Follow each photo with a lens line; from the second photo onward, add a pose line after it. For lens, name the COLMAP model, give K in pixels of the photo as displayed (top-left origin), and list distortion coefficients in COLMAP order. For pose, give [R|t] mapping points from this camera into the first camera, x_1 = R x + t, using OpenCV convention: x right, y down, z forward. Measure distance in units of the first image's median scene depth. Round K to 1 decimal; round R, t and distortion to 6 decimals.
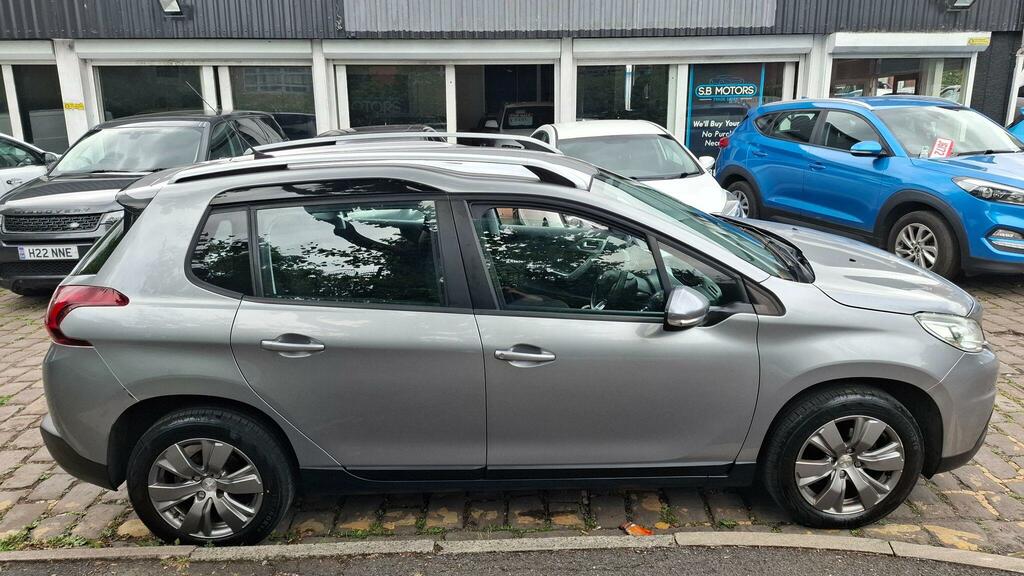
lens RADIAL K [[723.4, 0, 511.4], [0, 723.4, 292.9], [0, 0, 1]] dist [0.035937, -0.016223]
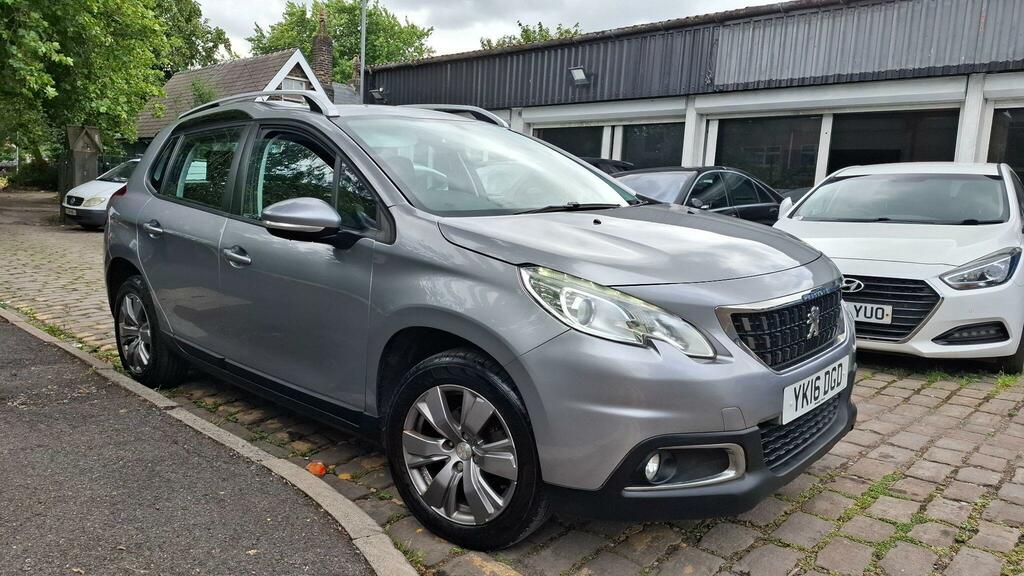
lens RADIAL K [[727.6, 0, 515.2], [0, 727.6, 288.2], [0, 0, 1]] dist [0.028762, -0.010569]
pose [[0.713555, 0.123251, -0.689673, 0.310227], [-0.218200, 0.974539, -0.051597, 0.027837], [0.665754, 0.187304, 0.722280, 0.135536]]
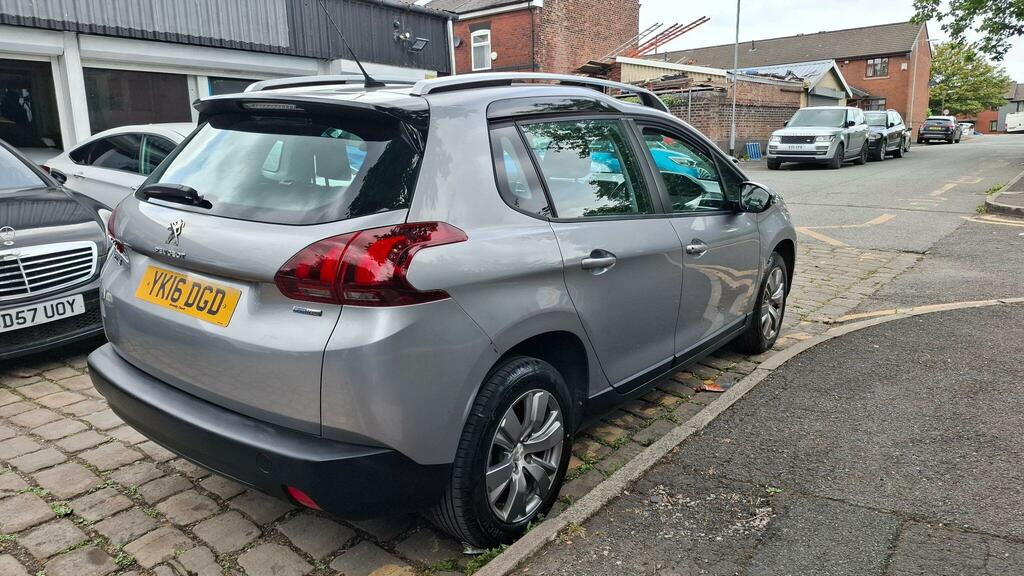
lens RADIAL K [[723.4, 0, 517.4], [0, 723.4, 286.6], [0, 0, 1]] dist [0.035937, -0.016223]
pose [[0.605240, -0.147169, 0.782321, -0.314792], [0.205953, 0.978250, 0.024692, 0.016414], [-0.768939, 0.146177, 0.622386, 0.137919]]
